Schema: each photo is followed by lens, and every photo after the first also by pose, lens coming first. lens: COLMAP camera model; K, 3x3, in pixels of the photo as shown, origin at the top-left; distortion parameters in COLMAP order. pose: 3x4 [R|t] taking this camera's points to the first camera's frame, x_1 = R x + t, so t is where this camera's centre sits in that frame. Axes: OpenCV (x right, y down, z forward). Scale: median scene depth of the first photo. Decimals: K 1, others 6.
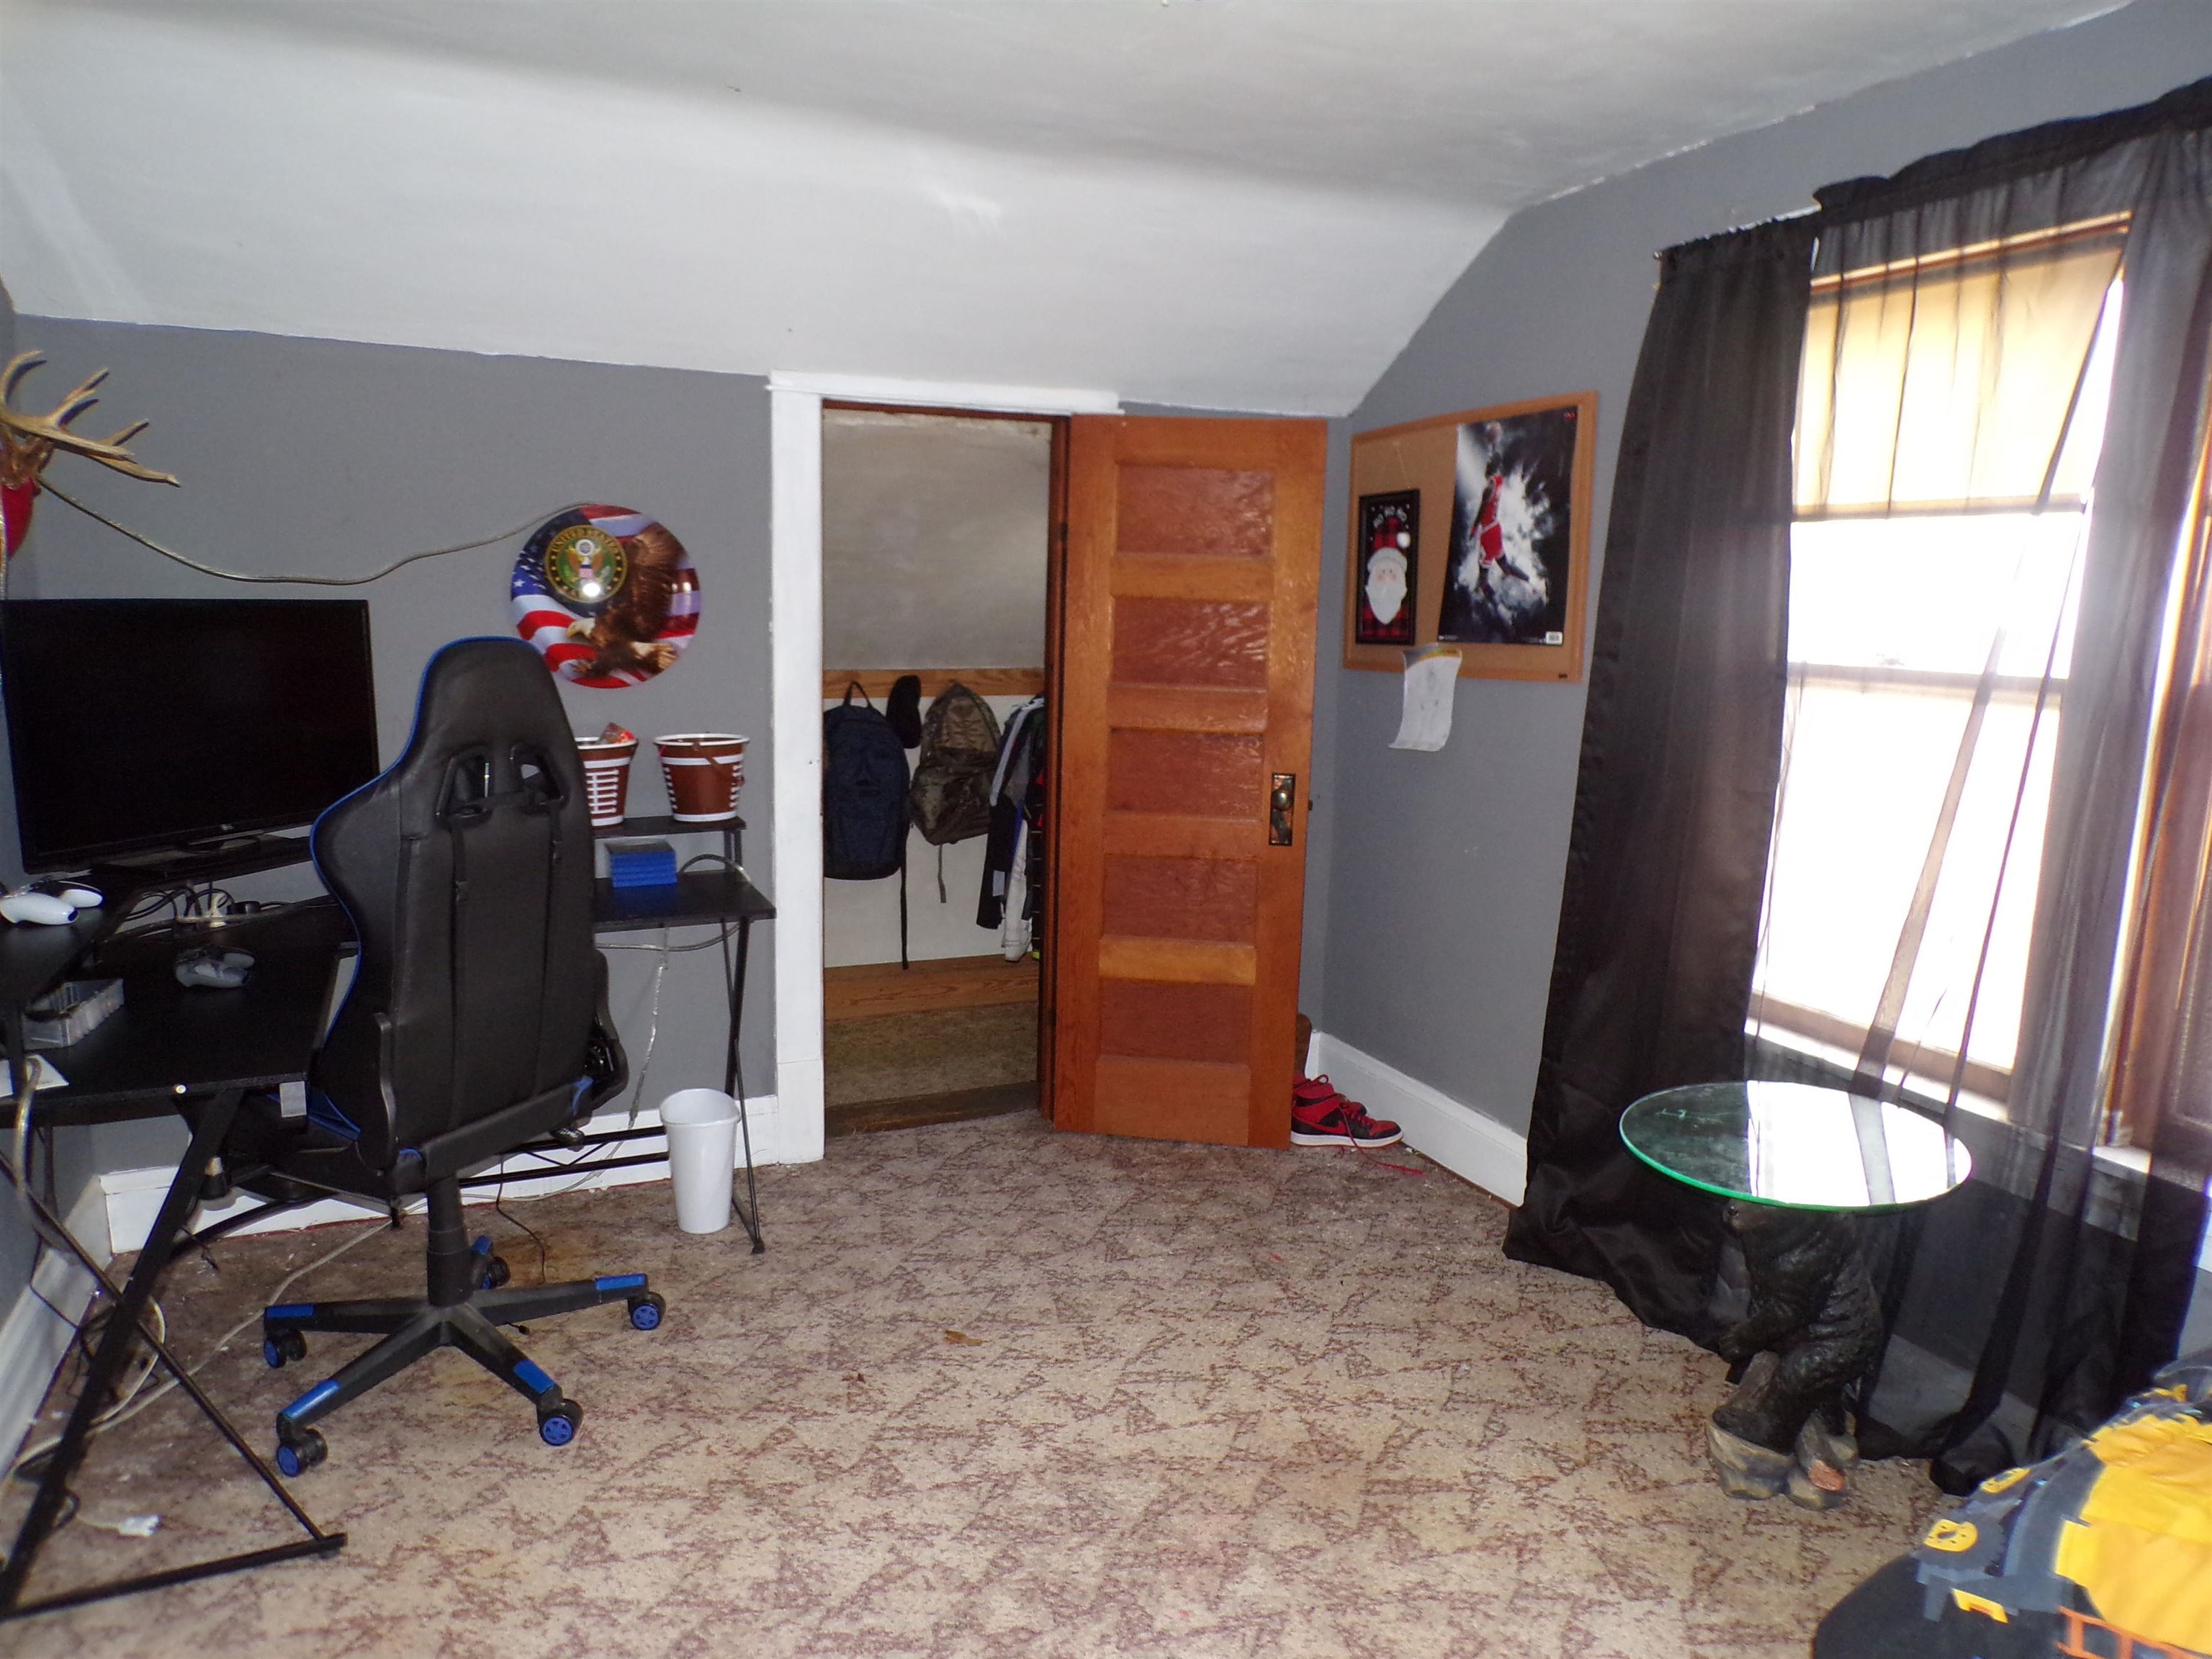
lens RADIAL K [[1496.7, 0, 1100.9], [0, 1496.7, 847.1], [0, 0, 1]] dist [0.005228, 0.004919]
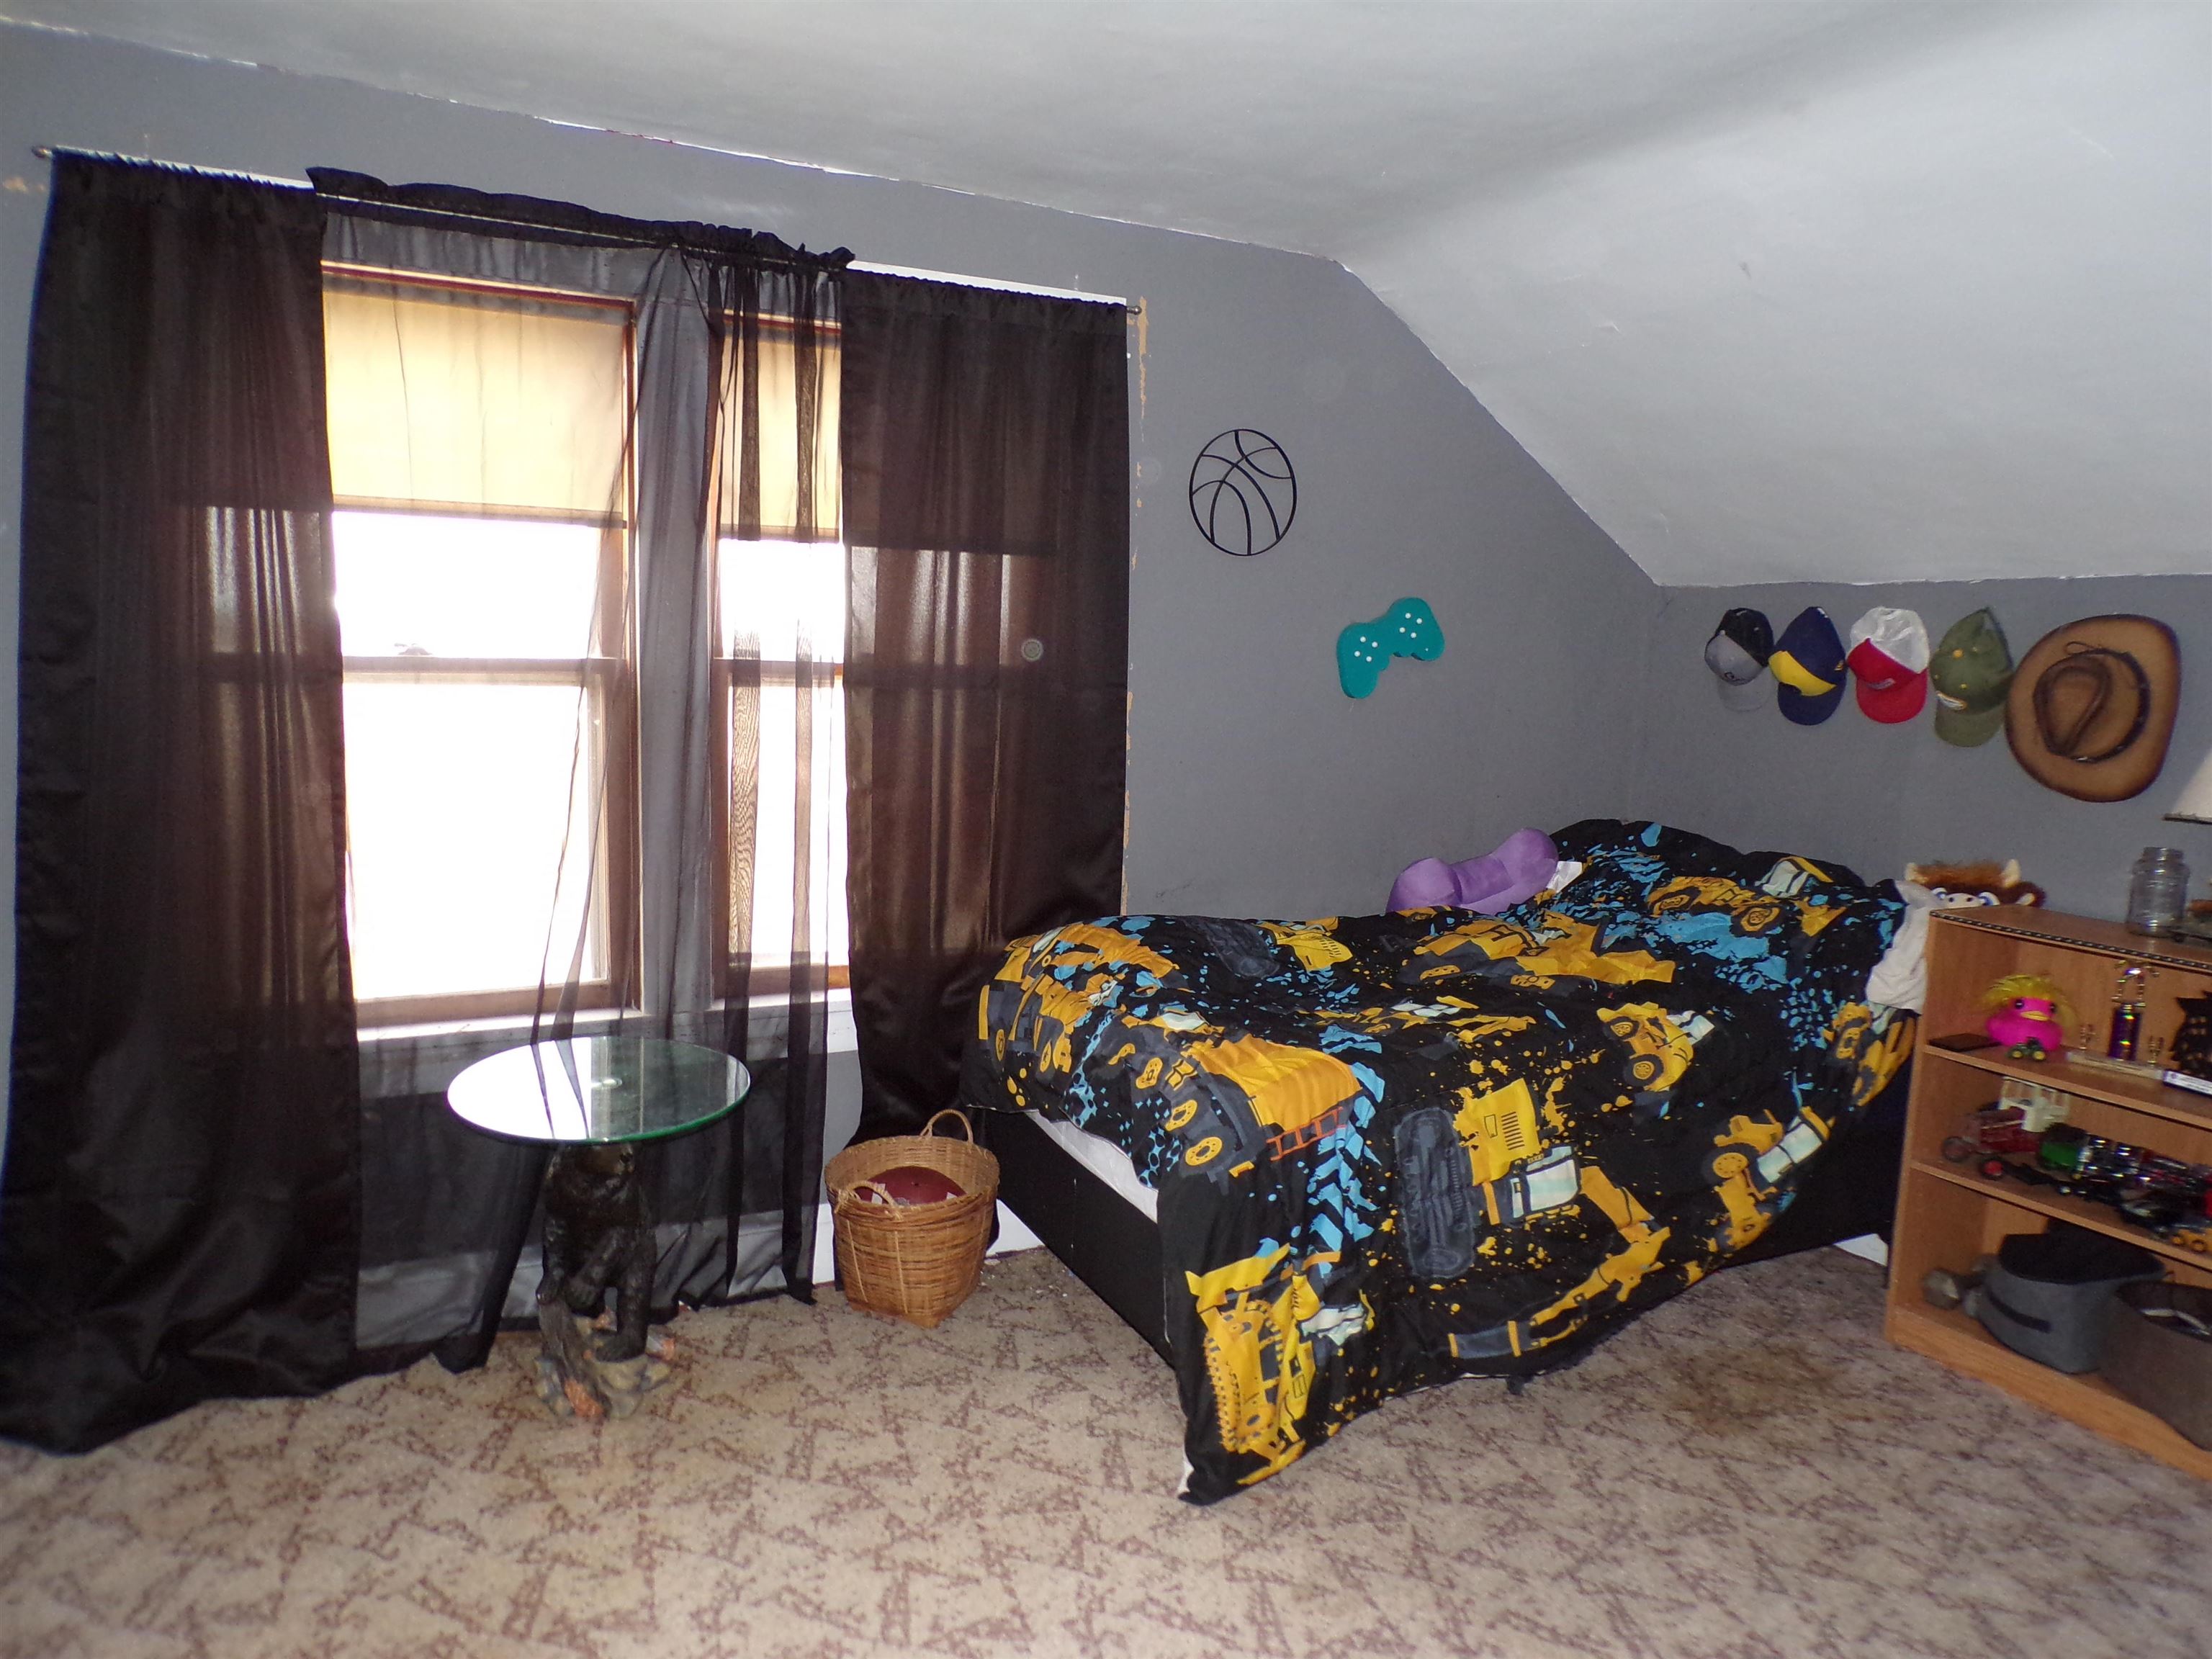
lens RADIAL K [[1513.7, 0, 1086.3], [0, 1513.7, 829.8], [0, 0, 1]] dist [0.011962, 0.000997]
pose [[-0.050906, -0.162209, 0.985442, -0.575970], [0.139920, 0.975832, 0.167855, -0.115761], [-0.988853, 0.146428, -0.026979, 0.589727]]
